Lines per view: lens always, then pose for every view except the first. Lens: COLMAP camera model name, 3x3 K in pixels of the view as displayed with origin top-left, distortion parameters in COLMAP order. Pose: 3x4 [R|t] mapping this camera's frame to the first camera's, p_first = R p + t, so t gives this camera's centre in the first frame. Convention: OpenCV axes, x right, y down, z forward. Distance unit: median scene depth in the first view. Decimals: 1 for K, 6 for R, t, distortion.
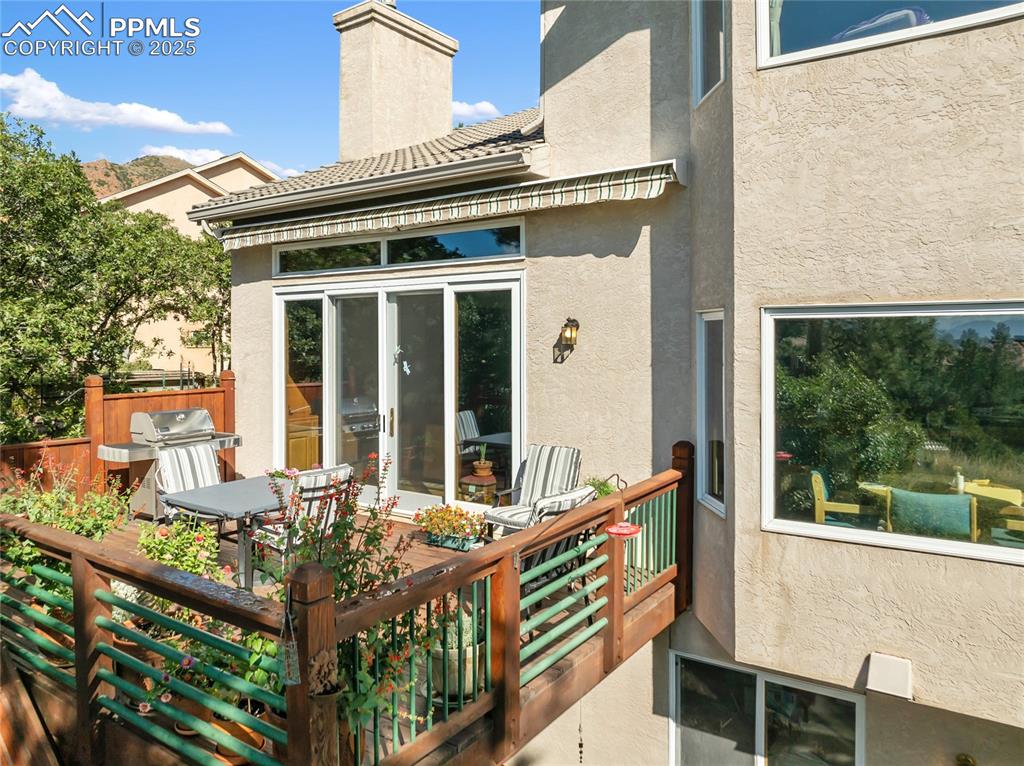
lens RADIAL K [[715.7, 0, 509.7], [0, 715.7, 364.7], [0, 0, 1]] dist [-0.005831, -0.027358]
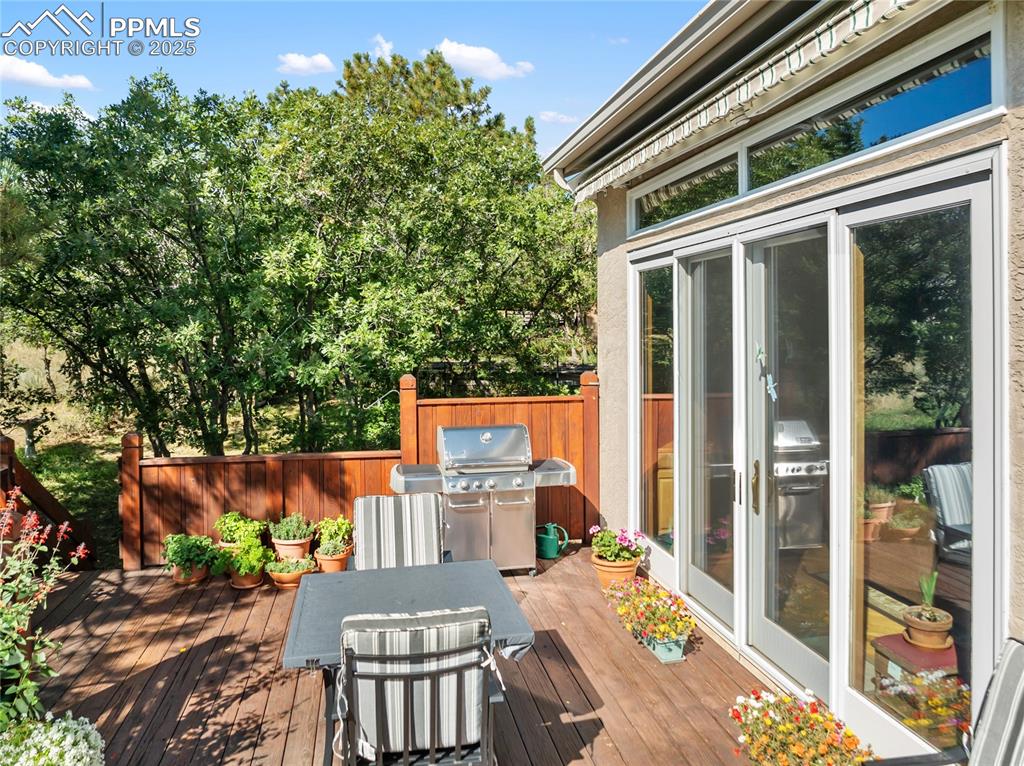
lens RADIAL K [[715.7, 0, 509.7], [0, 715.7, 364.7], [0, 0, 1]] dist [-0.005831, -0.027358]
pose [[0.669771, 0.020577, -0.742282, 0.129500], [0.015689, 0.999001, 0.041849, -0.043725], [0.742402, -0.039675, 0.668779, 0.620299]]
